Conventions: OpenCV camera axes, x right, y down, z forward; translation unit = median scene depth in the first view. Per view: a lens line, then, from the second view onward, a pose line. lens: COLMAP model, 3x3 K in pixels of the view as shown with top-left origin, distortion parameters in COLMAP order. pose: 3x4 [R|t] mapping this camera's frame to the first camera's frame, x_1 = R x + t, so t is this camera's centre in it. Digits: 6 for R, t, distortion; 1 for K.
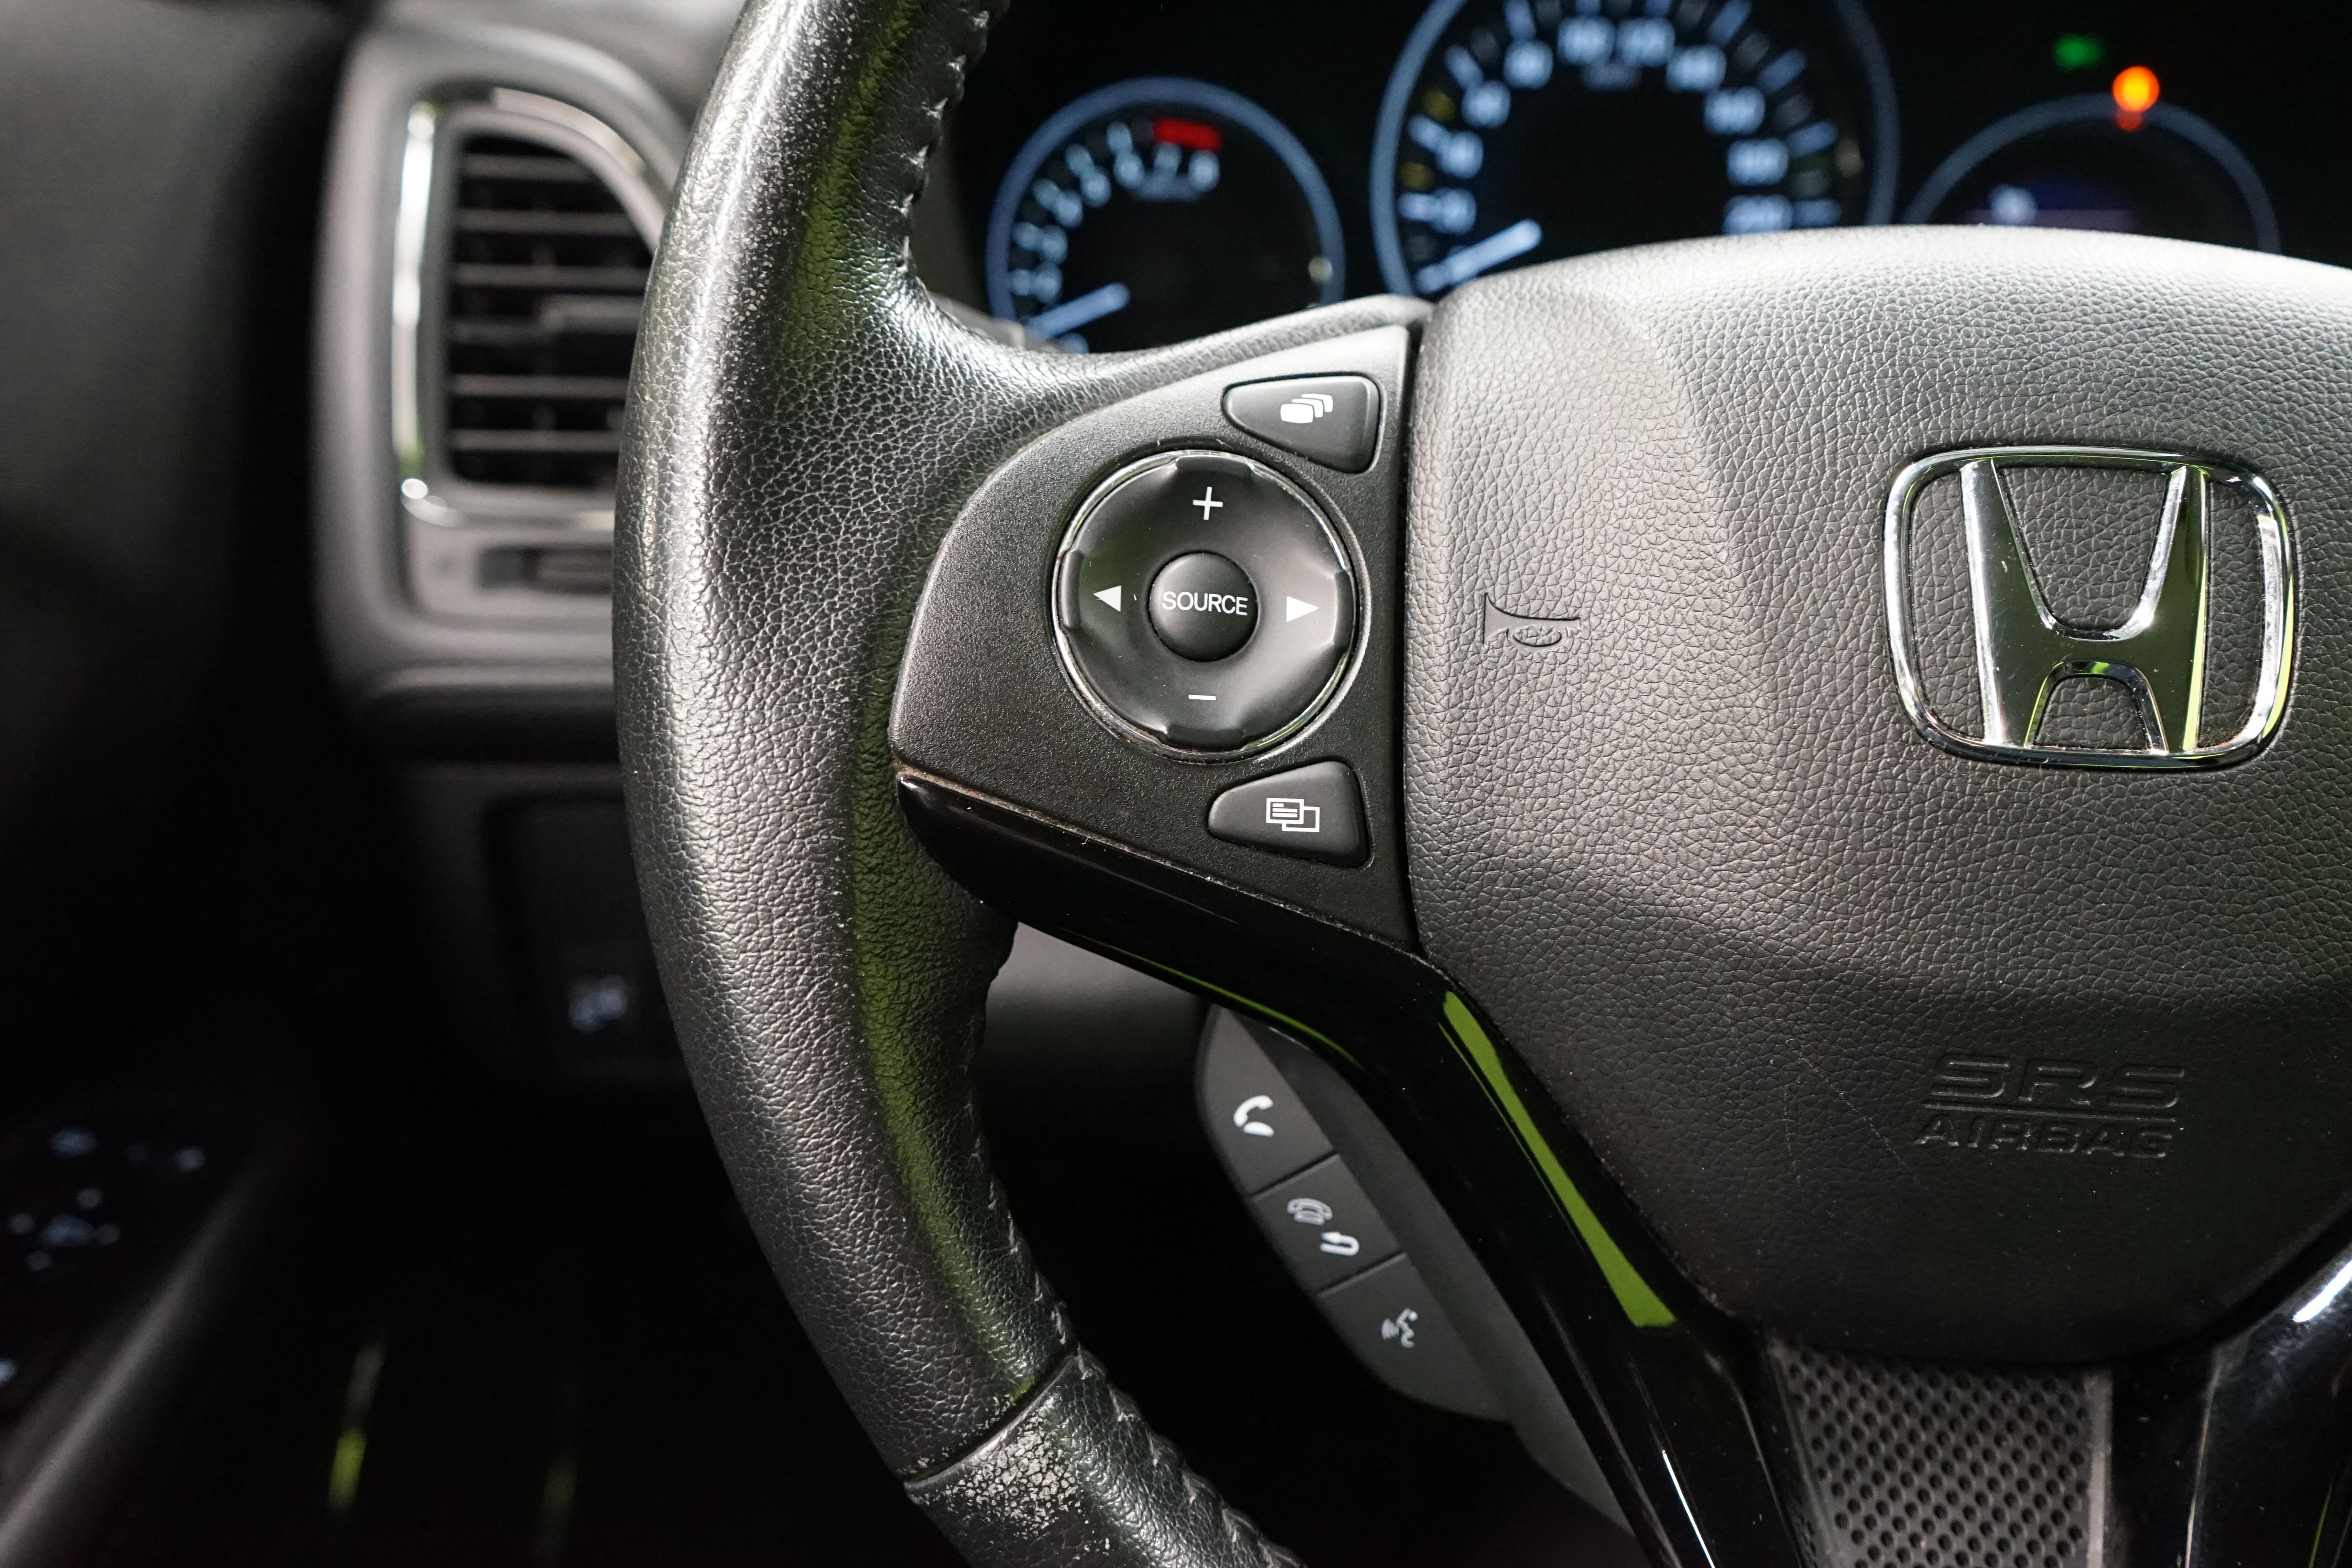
lens RADIAL K [[1814.5, 0, 1169.1], [0, 1814.5, 790.8], [0, 0, 1]] dist [-0.001267, 0.000913]
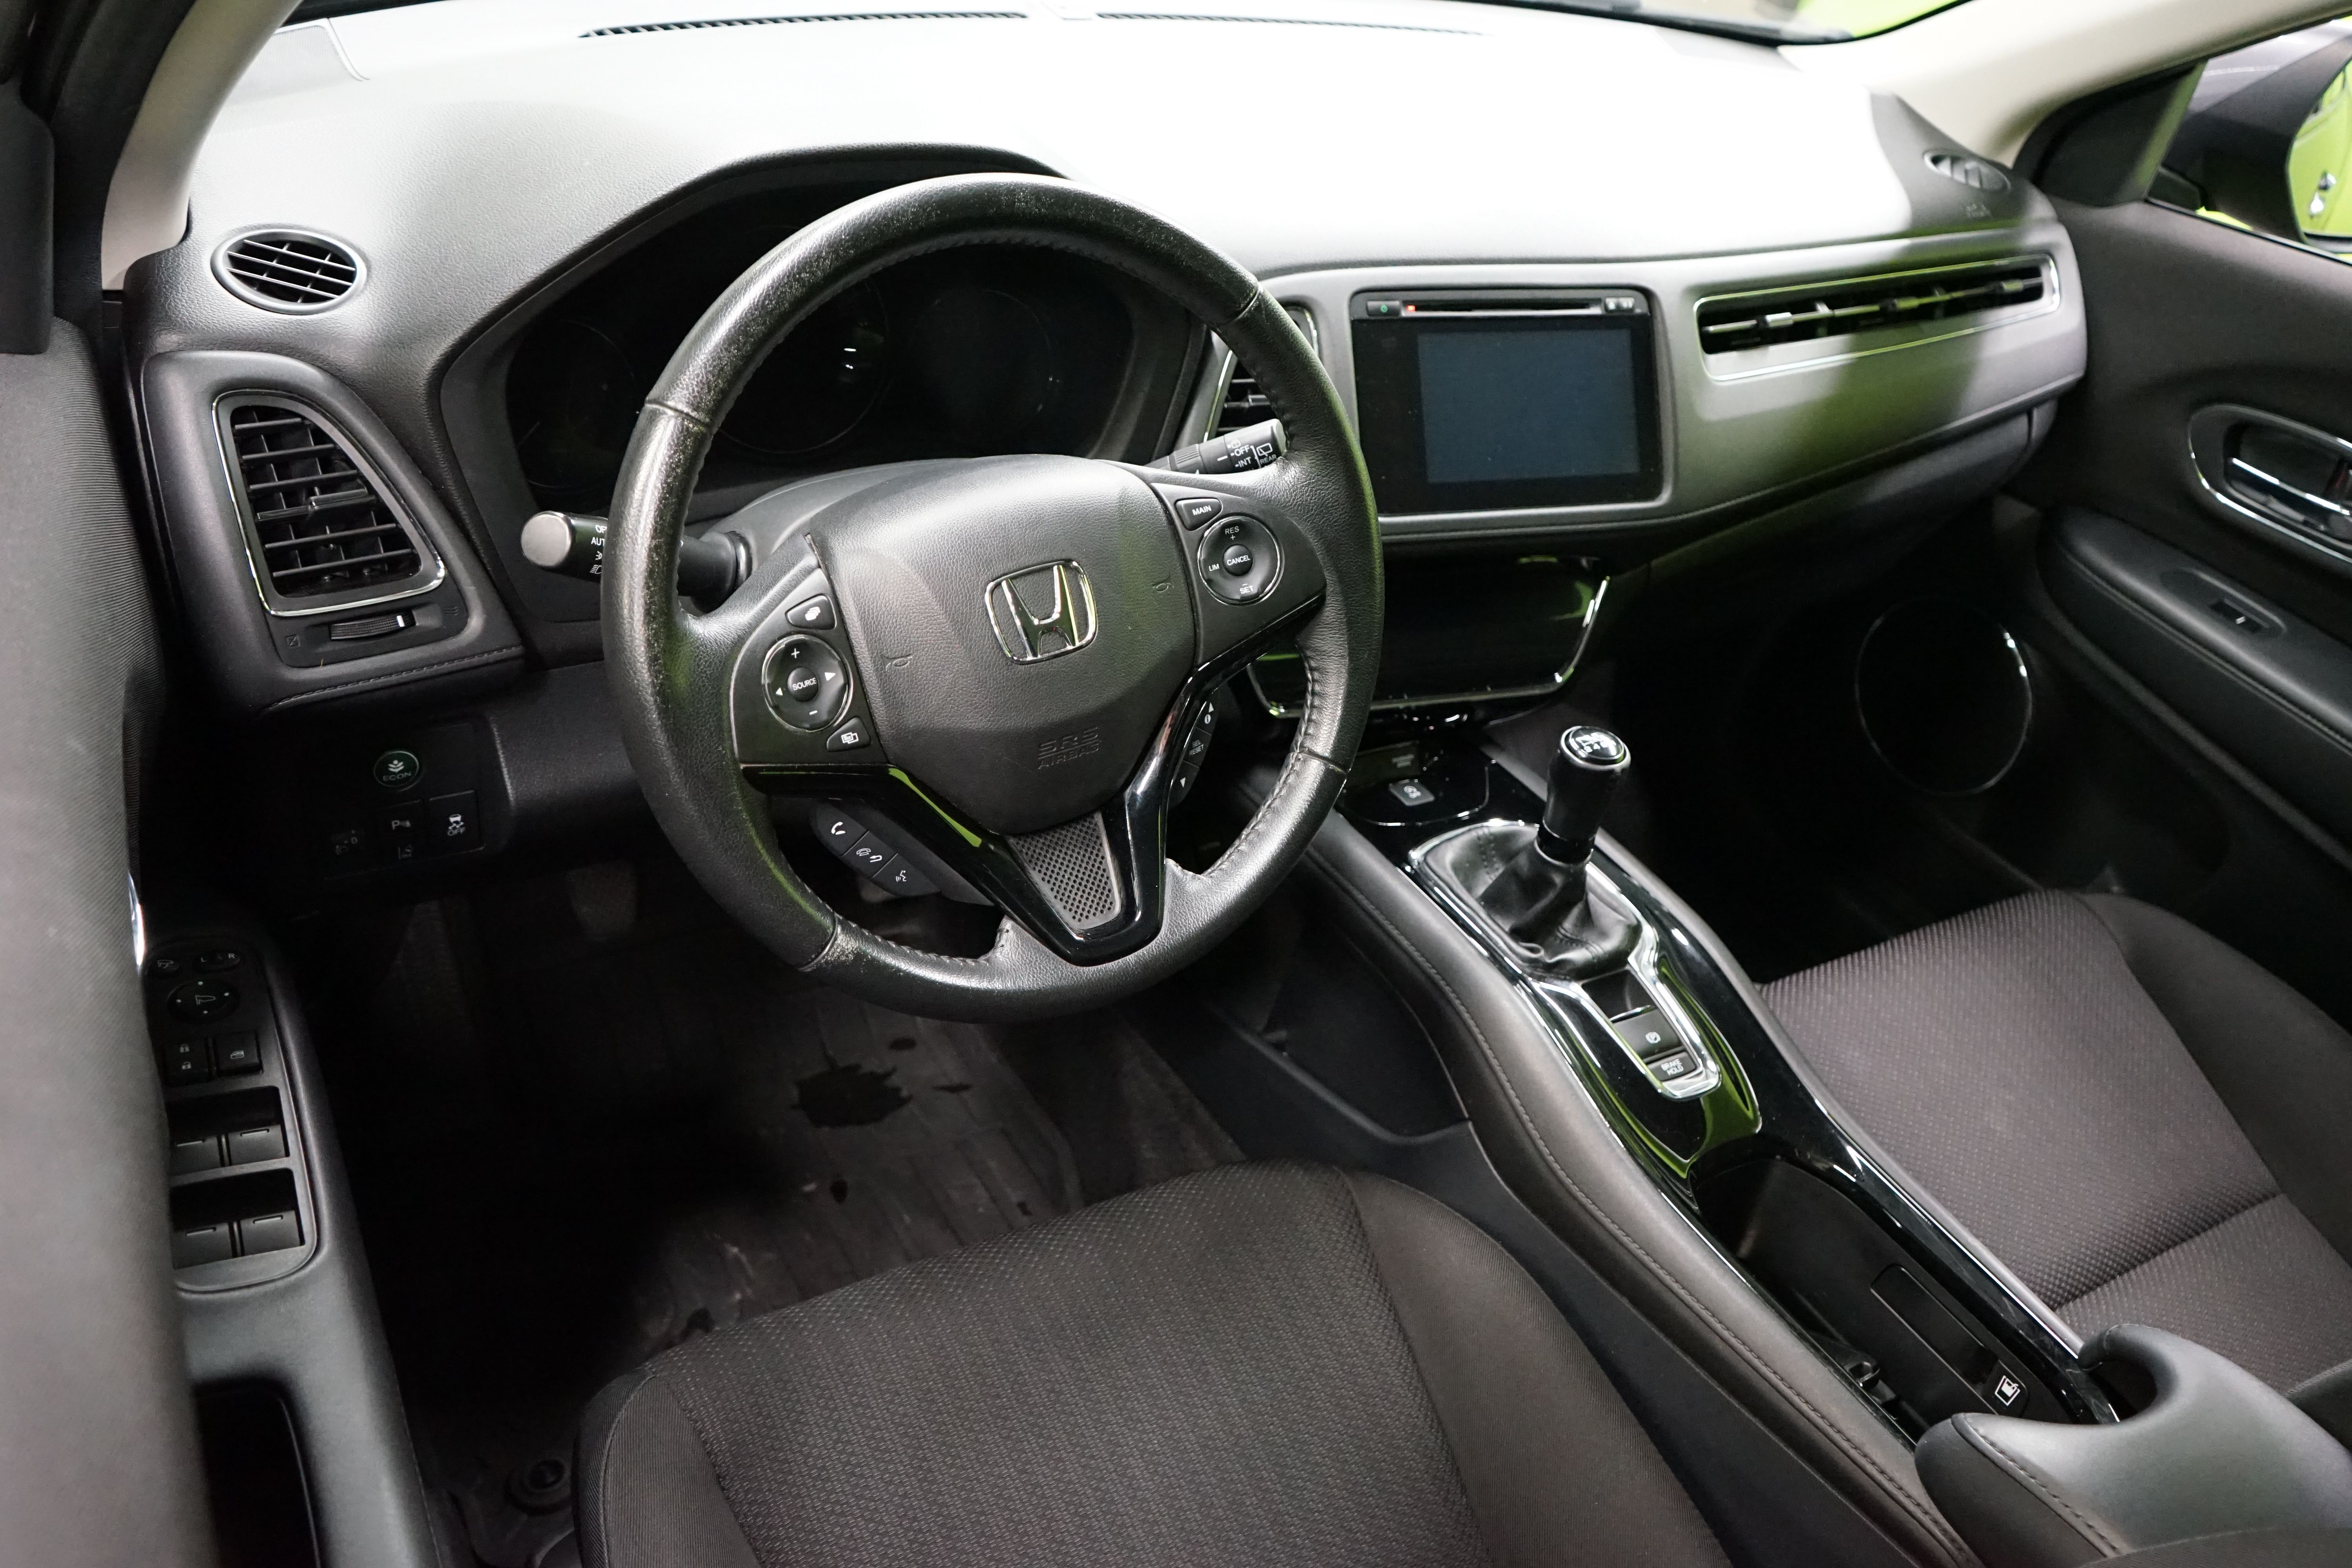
lens RADIAL K [[1814.5, 0, 1169.1], [0, 1814.5, 790.8], [0, 0, 1]] dist [-0.001267, 0.000913]
pose [[0.806333, -0.341718, 0.482759, -1.048842], [0.222071, 0.931409, 0.288376, -0.694639], [-0.548190, -0.125320, 0.826912, -1.967174]]
